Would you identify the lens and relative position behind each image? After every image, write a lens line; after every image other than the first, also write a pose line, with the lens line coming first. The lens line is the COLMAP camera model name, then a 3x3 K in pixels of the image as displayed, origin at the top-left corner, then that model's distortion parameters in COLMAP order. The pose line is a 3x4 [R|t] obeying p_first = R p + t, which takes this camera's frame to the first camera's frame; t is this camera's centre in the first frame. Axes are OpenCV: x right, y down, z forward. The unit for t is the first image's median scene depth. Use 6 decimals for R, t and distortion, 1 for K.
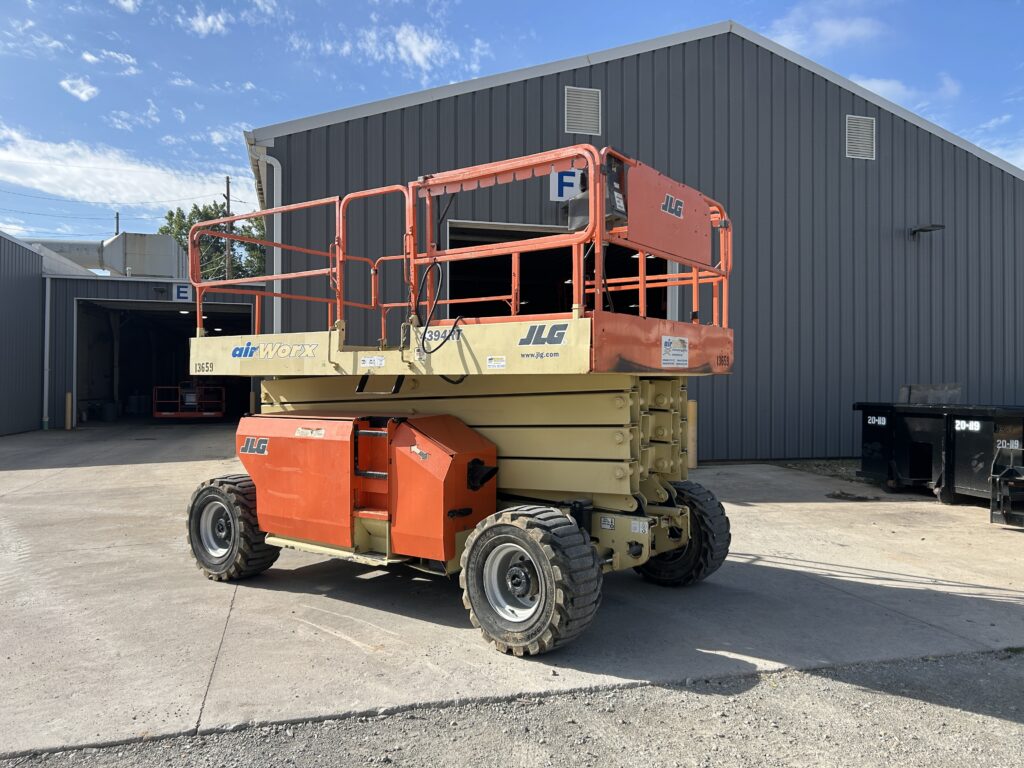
lens RADIAL K [[759.0, 0, 567.9], [0, 759.0, 379.3], [0, 0, 1]] dist [0.039433, -0.049378]
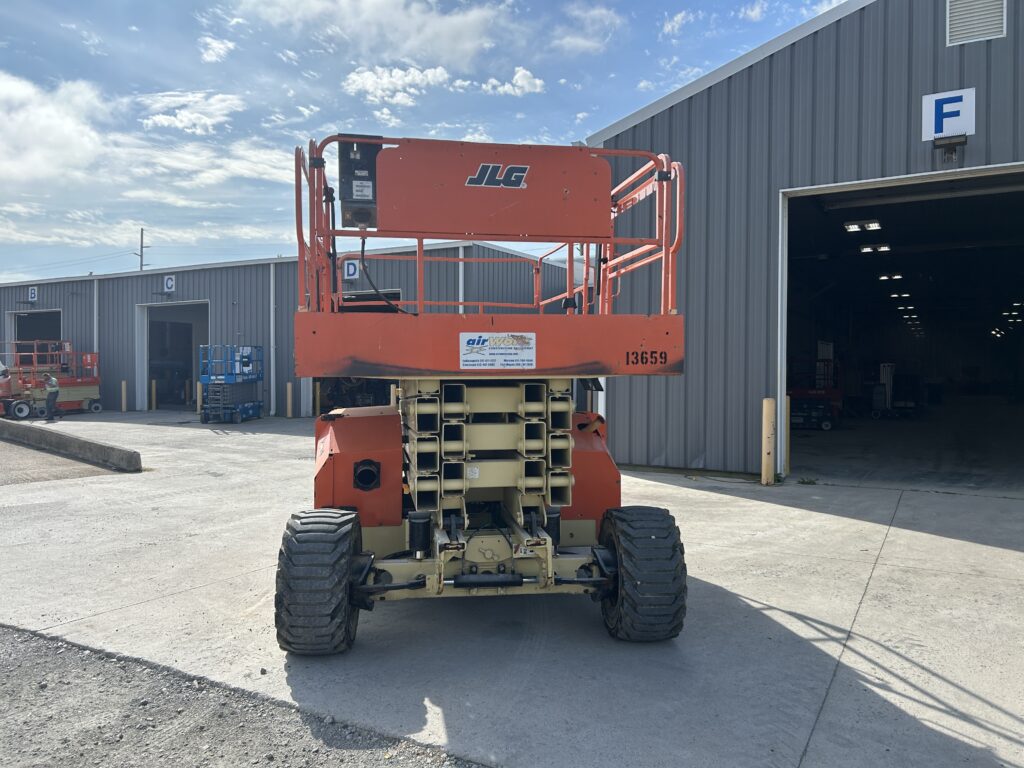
lens RADIAL K [[801.1, 0, 512.0], [0, 801.1, 384.0], [0, 0, 1]] dist [0.008562, -0.001518]
pose [[0.710097, 0.014940, -0.703946, 0.879137], [-0.000654, 0.999788, 0.020558, -0.019673], [0.704104, -0.014138, 0.709956, 0.435354]]
